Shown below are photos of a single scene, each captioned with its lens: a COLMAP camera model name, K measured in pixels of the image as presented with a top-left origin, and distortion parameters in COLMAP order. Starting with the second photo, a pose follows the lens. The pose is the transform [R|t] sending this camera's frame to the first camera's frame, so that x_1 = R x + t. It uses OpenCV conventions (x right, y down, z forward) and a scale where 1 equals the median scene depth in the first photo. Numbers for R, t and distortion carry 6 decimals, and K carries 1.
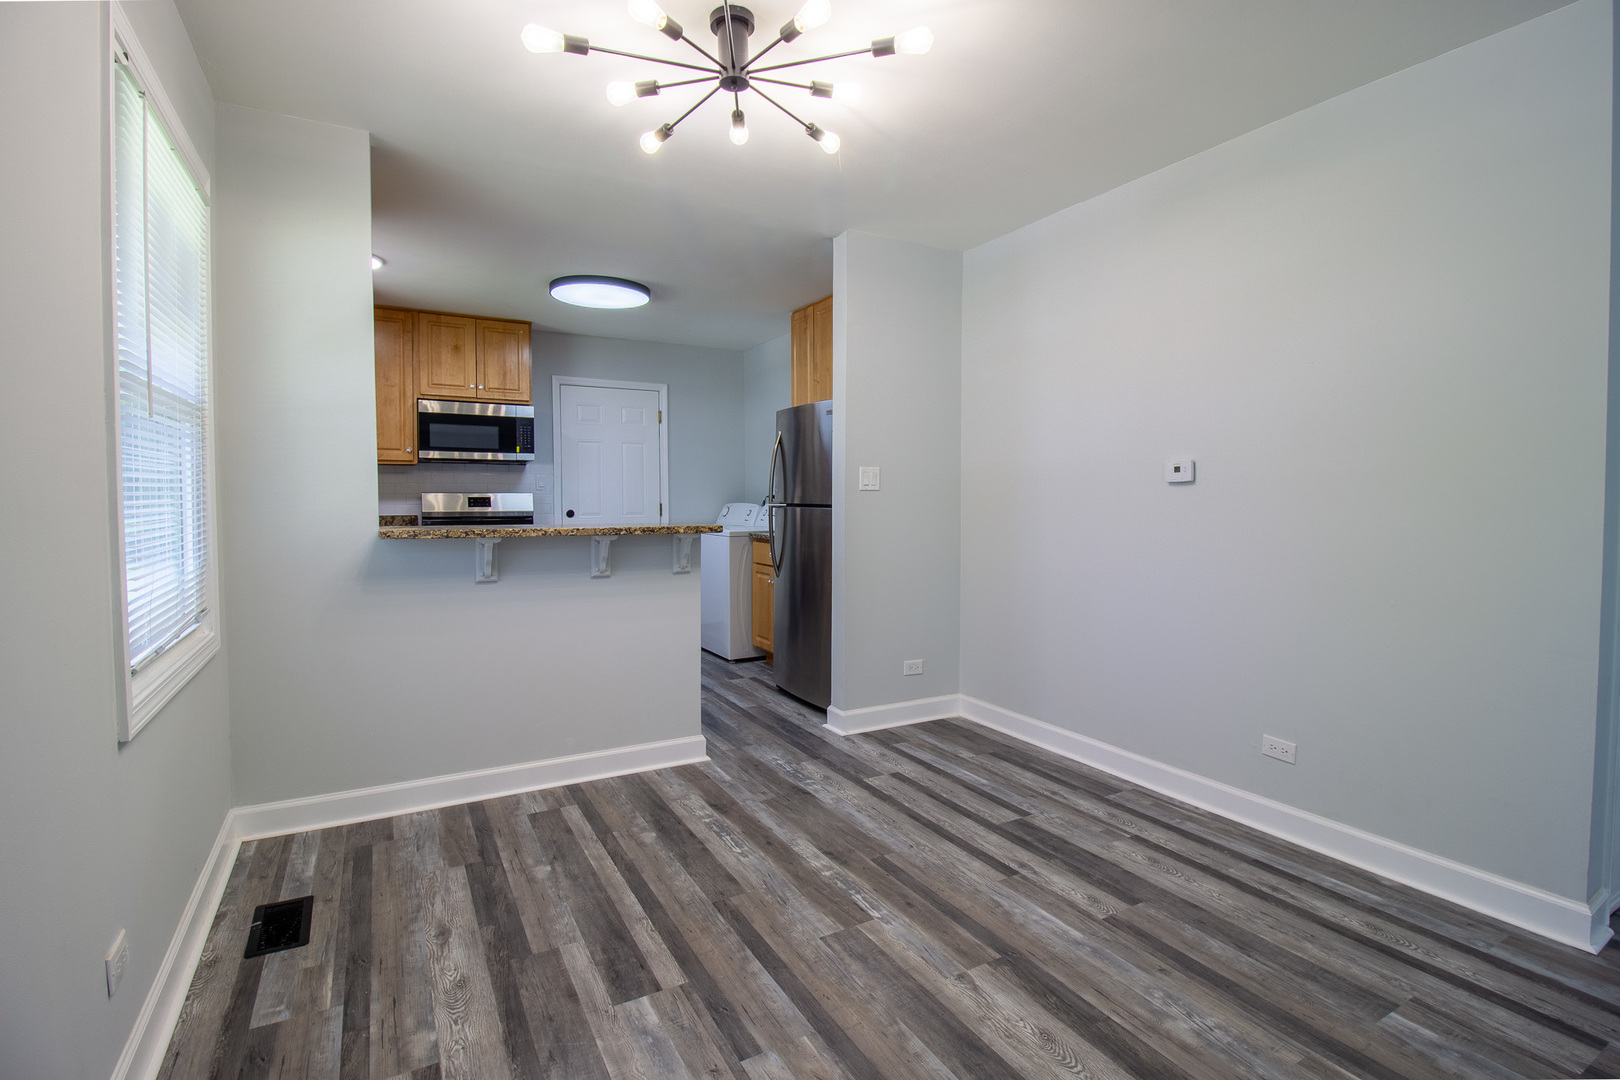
lens RADIAL K [[768.4, 0, 812.7], [0, 768.4, 540.6], [0, 0, 1]] dist [-0.002496, -0.010015]
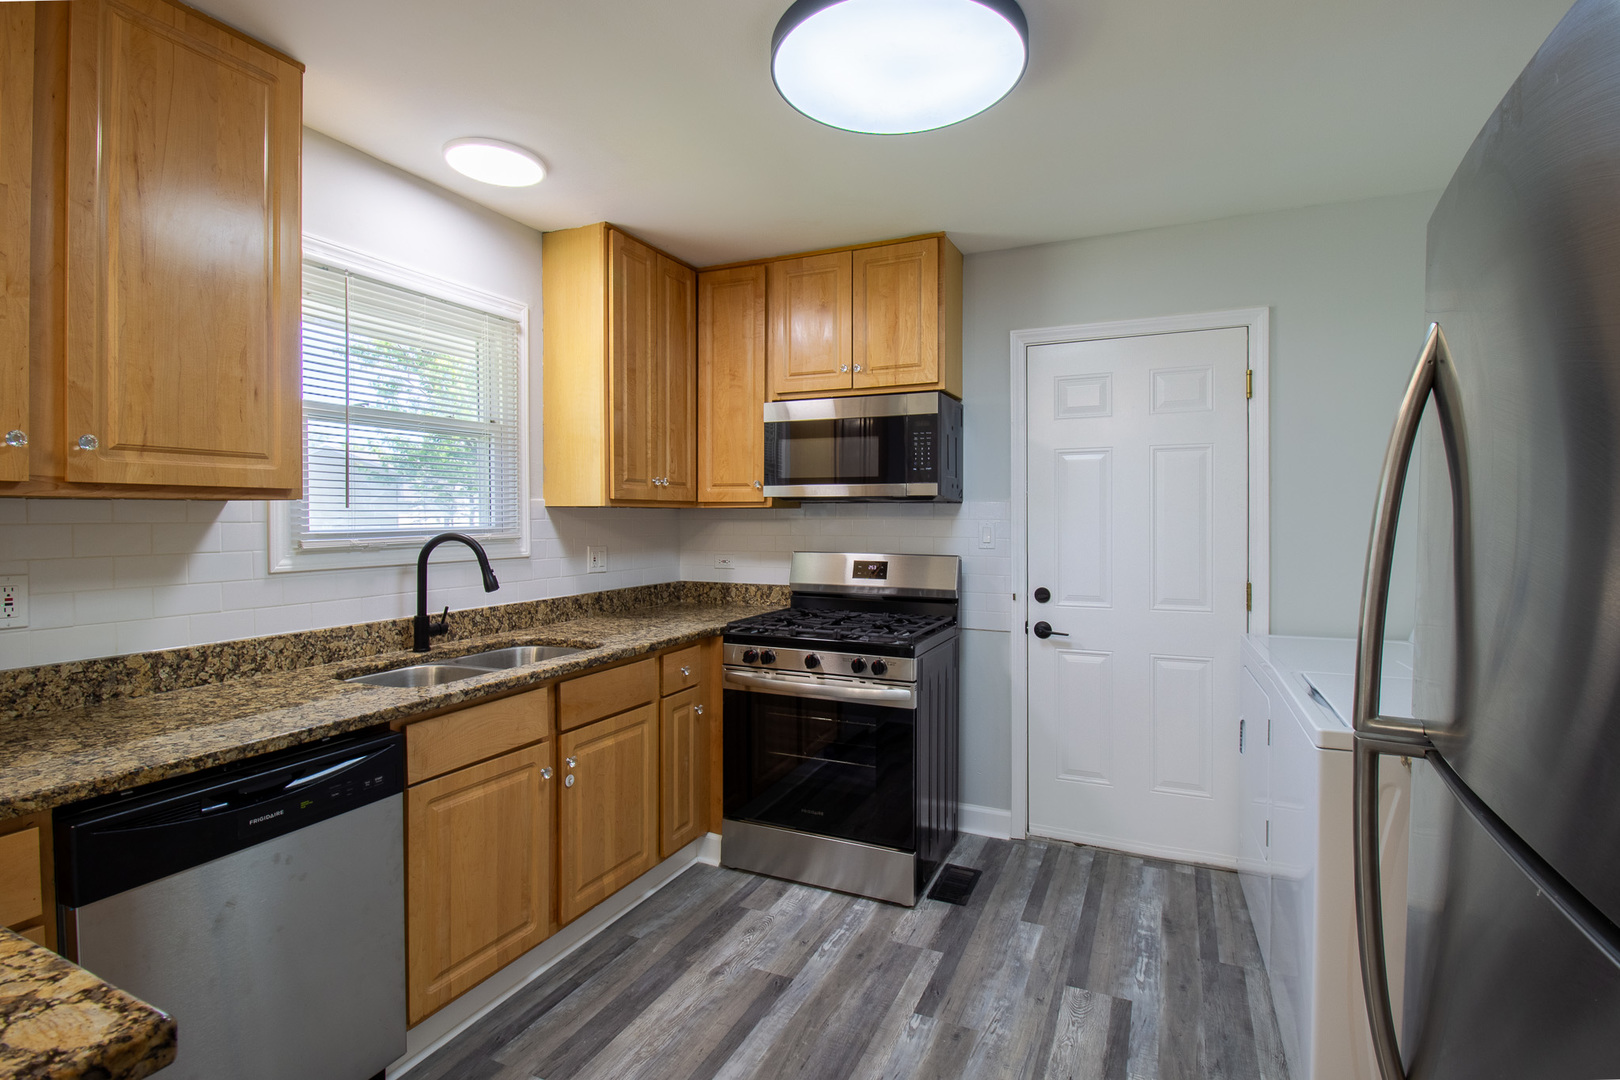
lens RADIAL K [[768.4, 0, 818.0], [0, 768.4, 532.0], [0, 0, 1]] dist [-0.002496, -0.010015]
pose [[0.591279, 0.011093, -0.806391, 0.007739], [-0.047148, 0.998671, -0.020833, -0.066633], [0.805087, 0.050338, 0.591016, 0.643321]]
